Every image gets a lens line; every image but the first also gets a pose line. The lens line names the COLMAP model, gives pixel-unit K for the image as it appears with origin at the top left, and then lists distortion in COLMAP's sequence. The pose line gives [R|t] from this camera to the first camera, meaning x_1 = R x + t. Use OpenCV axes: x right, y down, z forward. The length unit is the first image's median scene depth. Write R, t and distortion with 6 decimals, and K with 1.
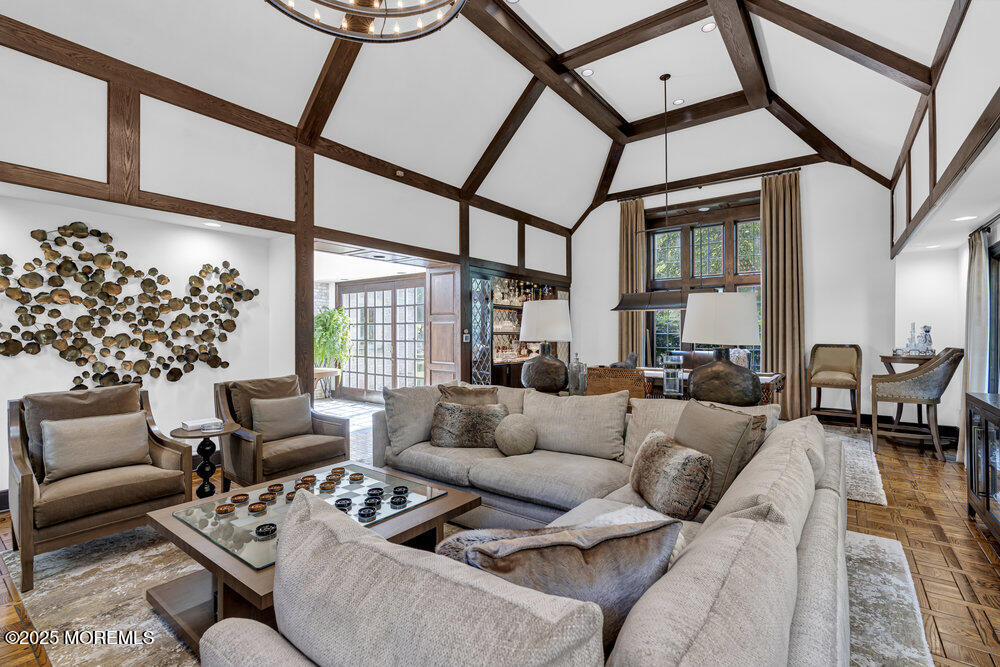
lens RADIAL K [[449.2, 0, 503.0], [0, 449.2, 331.2], [0, 0, 1]] dist [-0.002714, 0.000854]
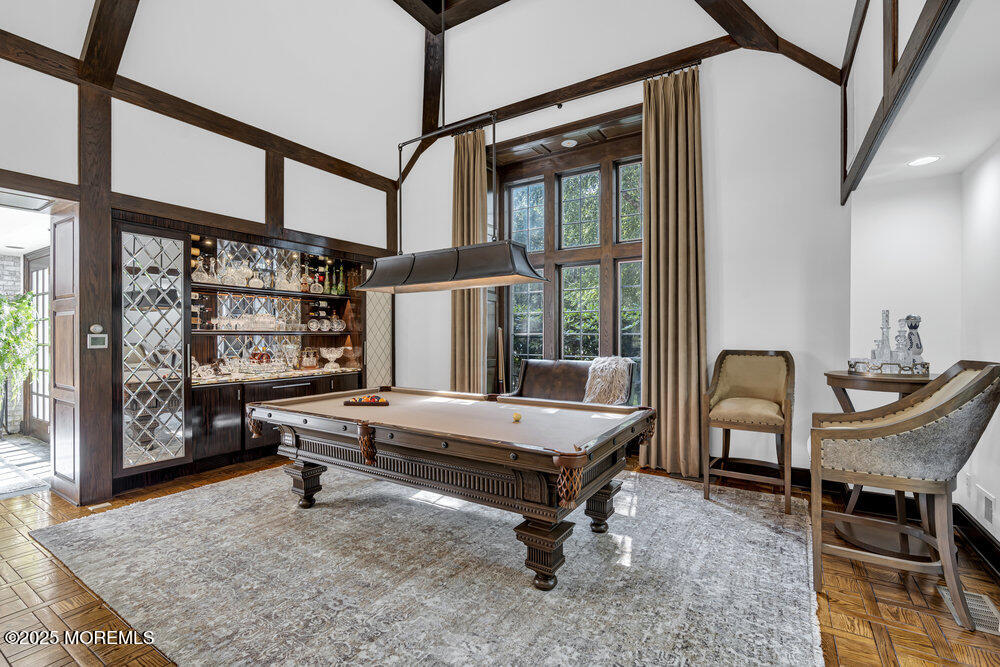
lens RADIAL K [[449.2, 0, 495.8], [0, 449.2, 334.2], [0, 0, 1]] dist [-0.002714, 0.000854]
pose [[0.997191, -0.000261, 0.074905, 0.344004], [0.000143, 0.999999, 0.001586, 0.006383], [-0.074906, -0.001571, 0.997189, 0.417595]]
